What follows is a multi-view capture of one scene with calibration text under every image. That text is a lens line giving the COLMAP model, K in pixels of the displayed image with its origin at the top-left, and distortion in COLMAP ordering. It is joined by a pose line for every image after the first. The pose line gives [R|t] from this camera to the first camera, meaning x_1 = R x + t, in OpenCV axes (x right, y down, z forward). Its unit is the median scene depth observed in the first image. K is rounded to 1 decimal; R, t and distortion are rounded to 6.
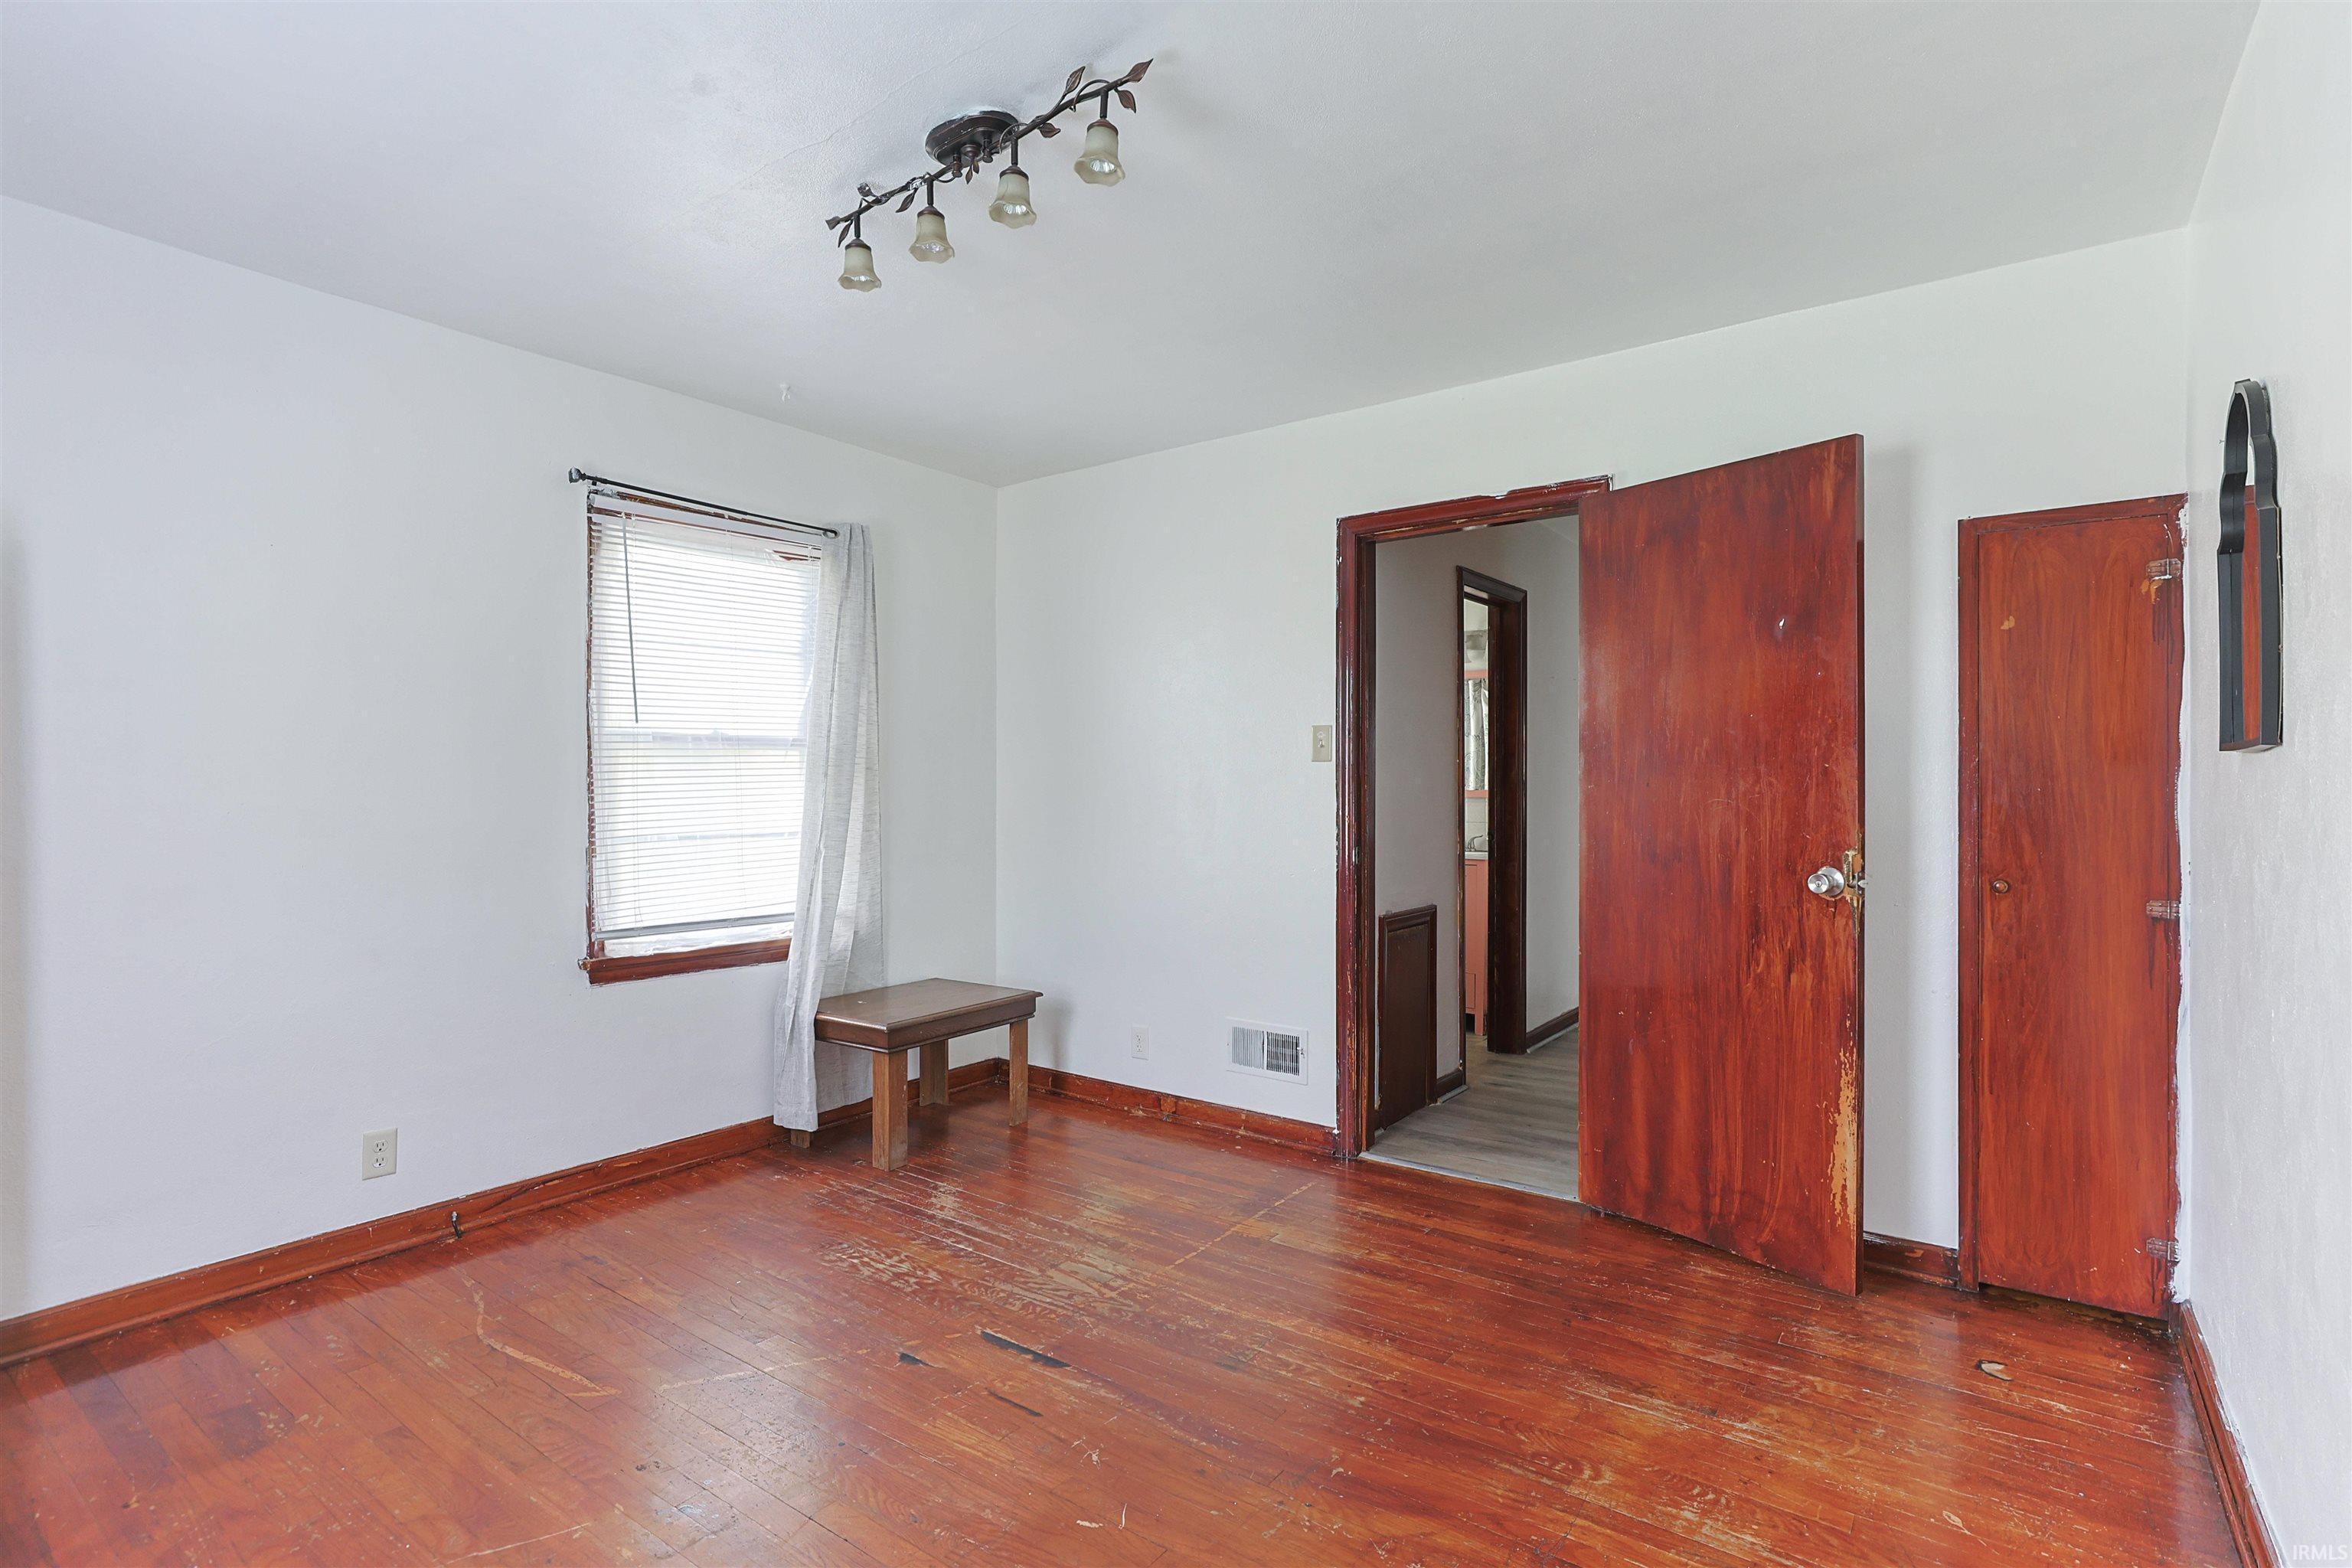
lens RADIAL K [[1155.8, 0, 1192.6], [0, 1155.8, 771.0], [0, 0, 1]] dist [-0.022259, 0.014460]
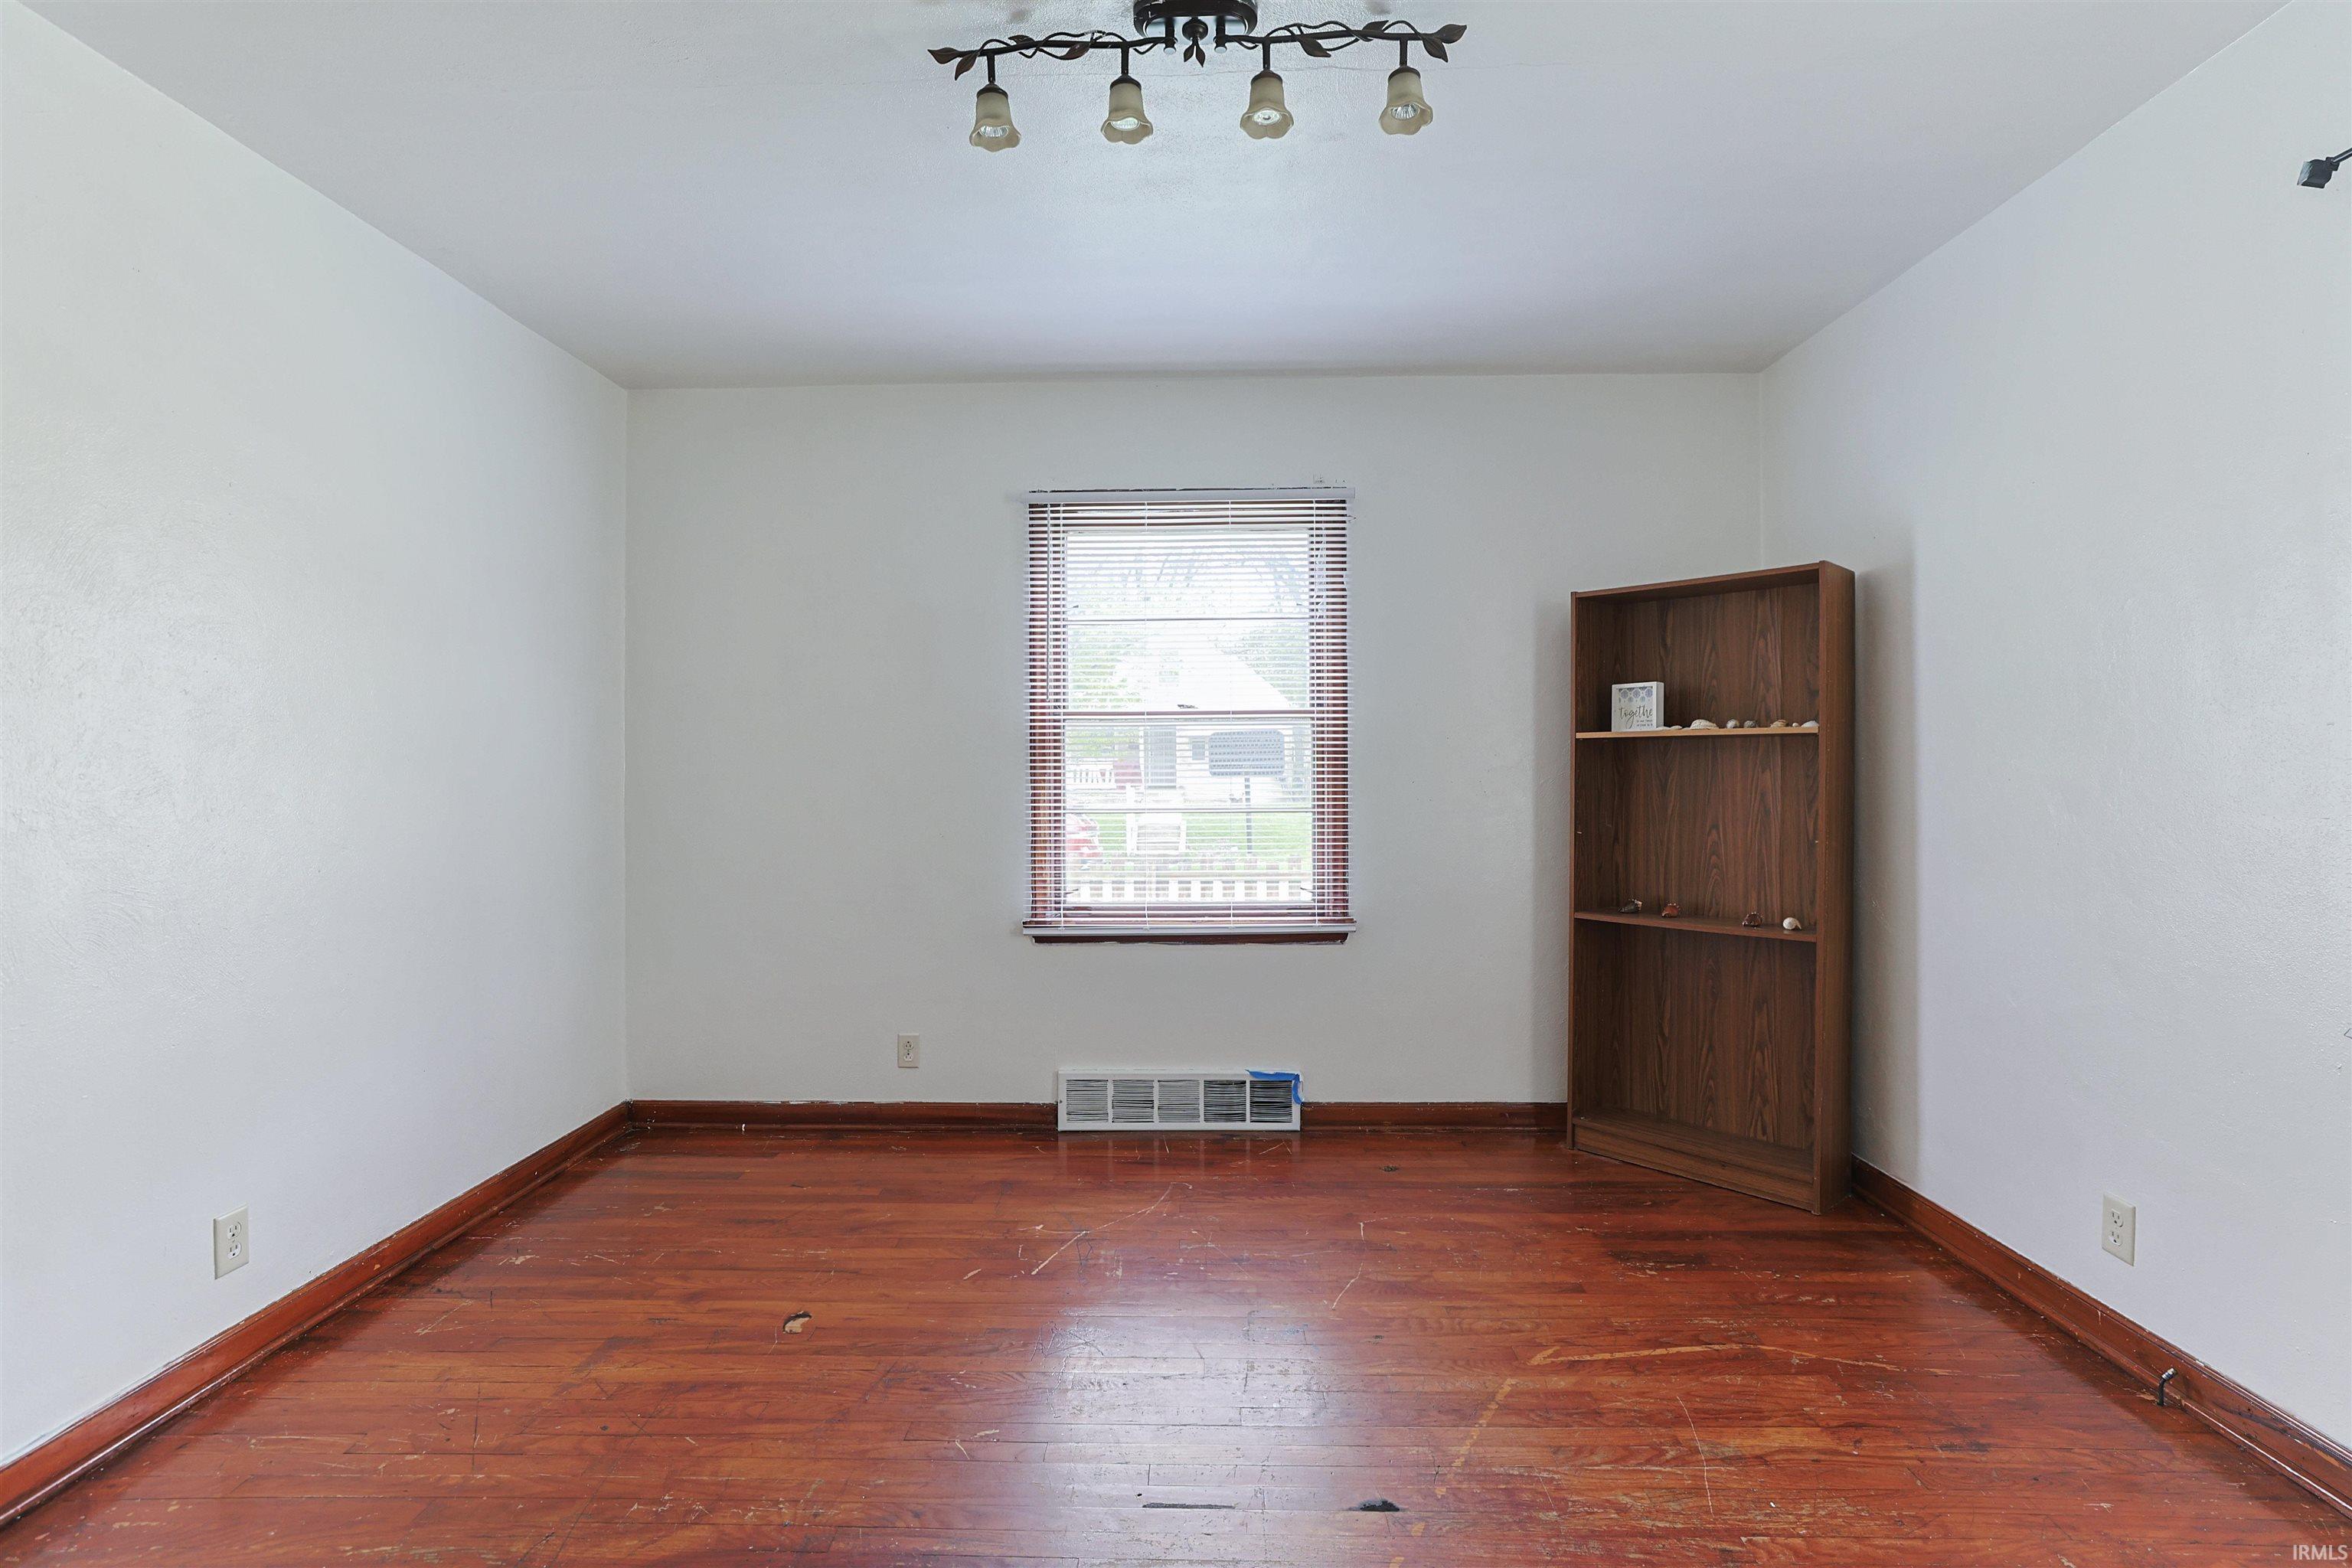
lens RADIAL K [[1145.5, 0, 1198.1], [0, 1145.5, 772.6], [0, 0, 1]] dist [-0.020761, 0.012438]
pose [[-0.806505, 0.009162, -0.591157, 0.321739], [0.010689, 0.999942, 0.000914, 0.027274], [0.591131, -0.005581, -0.806556, 1.685215]]
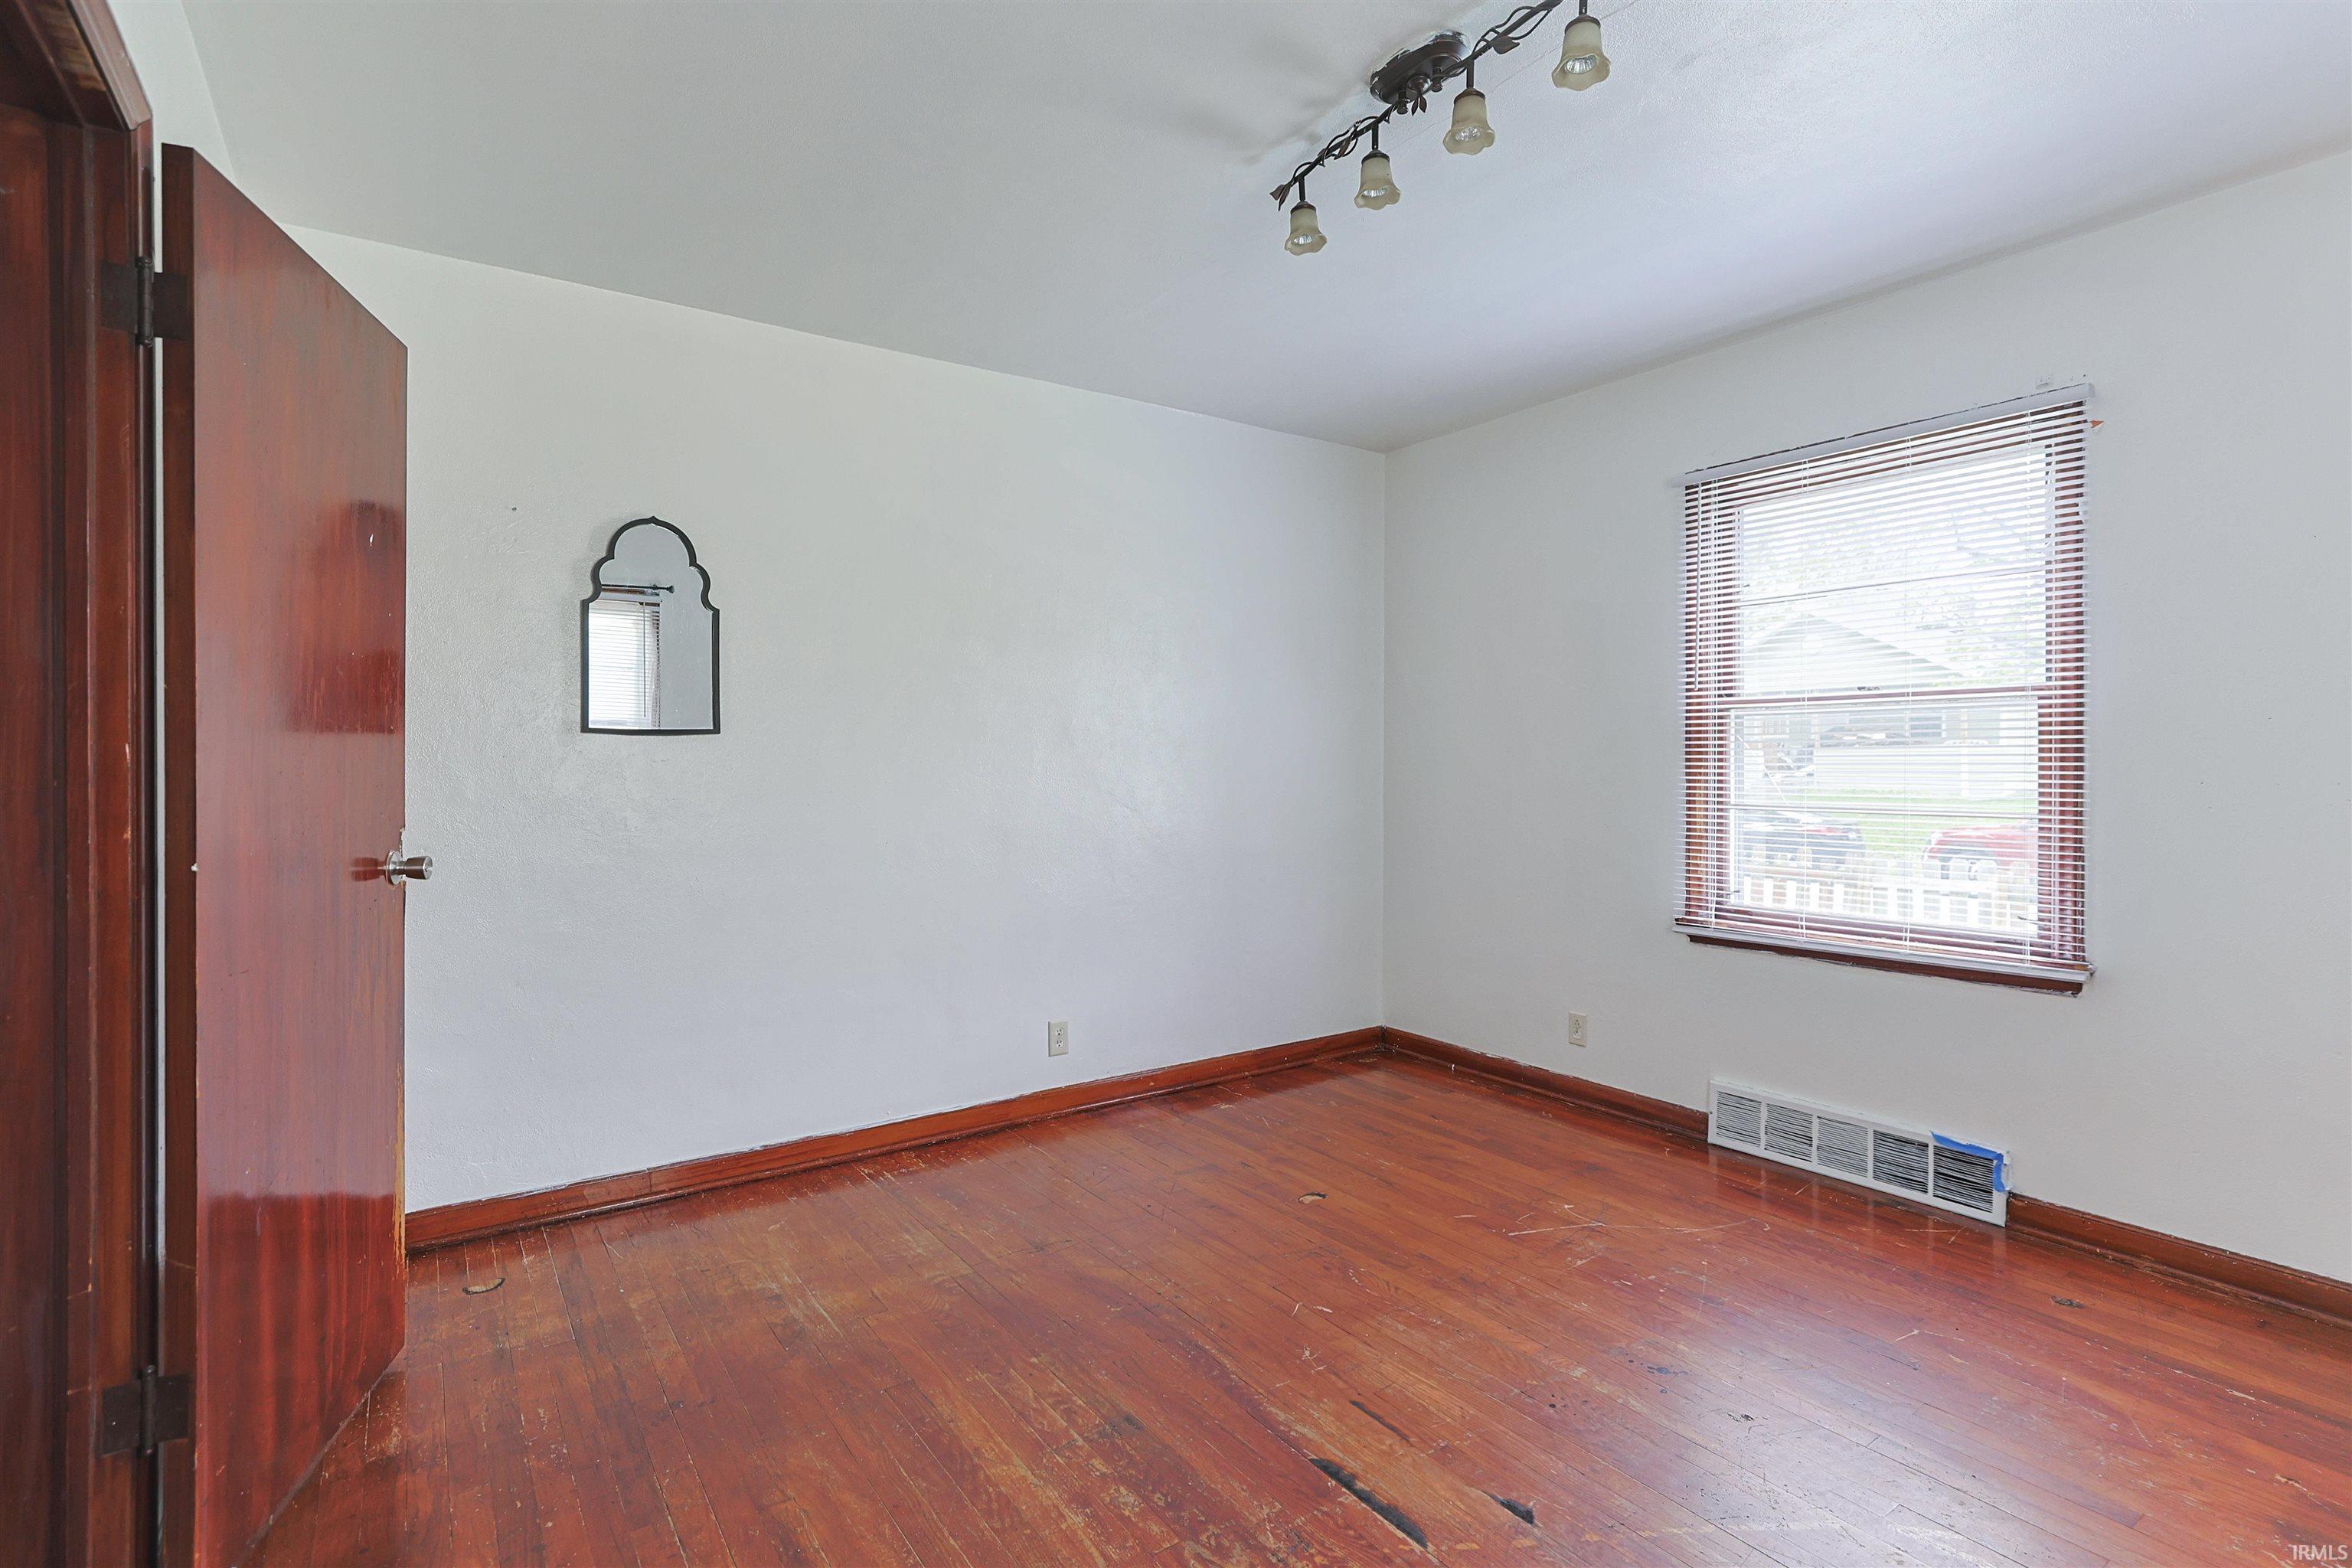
lens RADIAL K [[1155.8, 0, 1192.6], [0, 1155.8, 771.0], [0, 0, 1]] dist [-0.022259, 0.014460]
pose [[-0.950178, 0.001241, 0.311706, -0.305159], [0.001947, 0.999996, 0.001954, 0.030164], [-0.311702, 0.002464, -0.950177, 1.947704]]
